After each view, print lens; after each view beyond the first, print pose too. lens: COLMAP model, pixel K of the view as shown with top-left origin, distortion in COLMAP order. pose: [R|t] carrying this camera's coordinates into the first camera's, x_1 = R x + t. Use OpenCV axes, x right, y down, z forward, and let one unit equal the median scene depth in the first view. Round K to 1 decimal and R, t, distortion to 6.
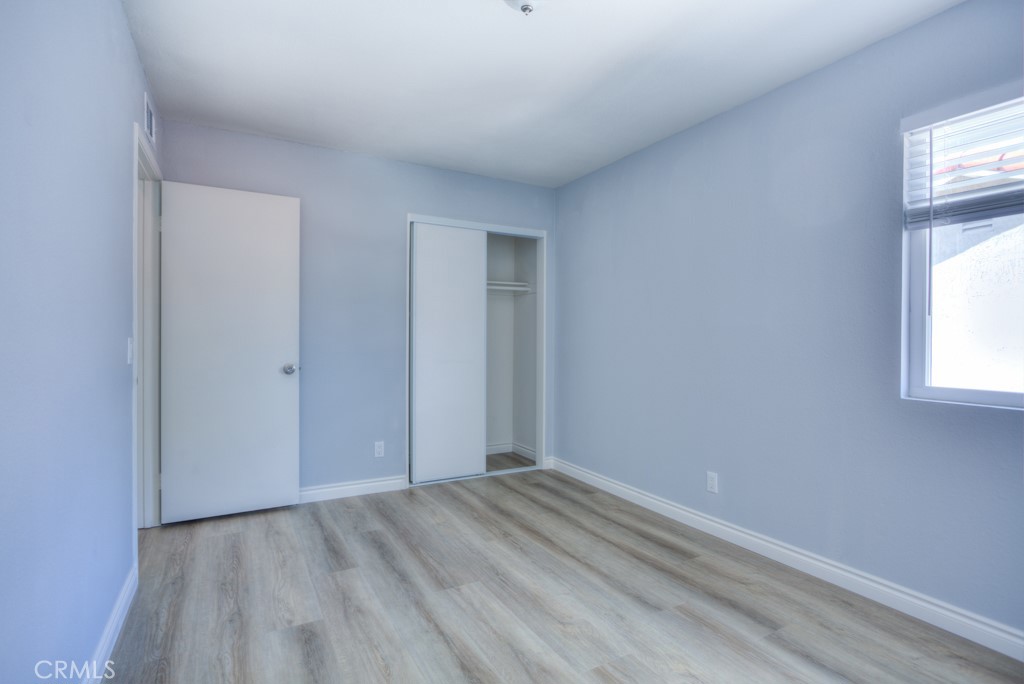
lens RADIAL K [[498.9, 0, 510.8], [0, 498.9, 340.4], [0, 0, 1]] dist [-0.003992, 0.000022]
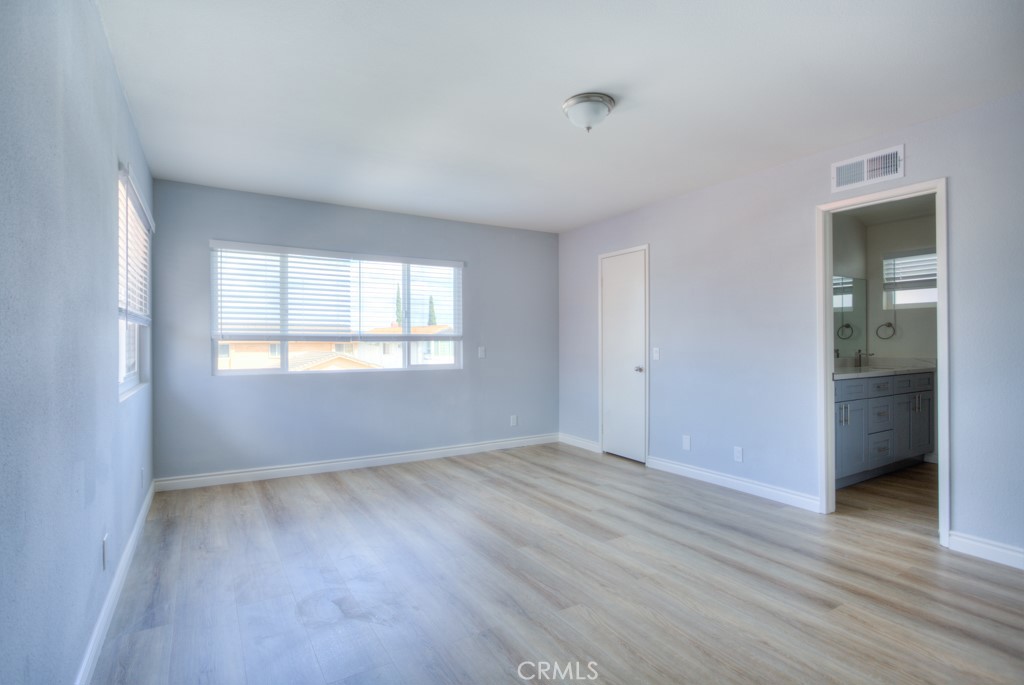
lens RADIAL K [[498.9, 0, 508.1], [0, 498.9, 340.7], [0, 0, 1]] dist [-0.003992, 0.000022]
pose [[-0.999589, -0.000103, -0.028676, 0.081019], [-0.000128, 1.000000, 0.000893, -0.036169], [0.028676, 0.000896, -0.999588, 2.095496]]
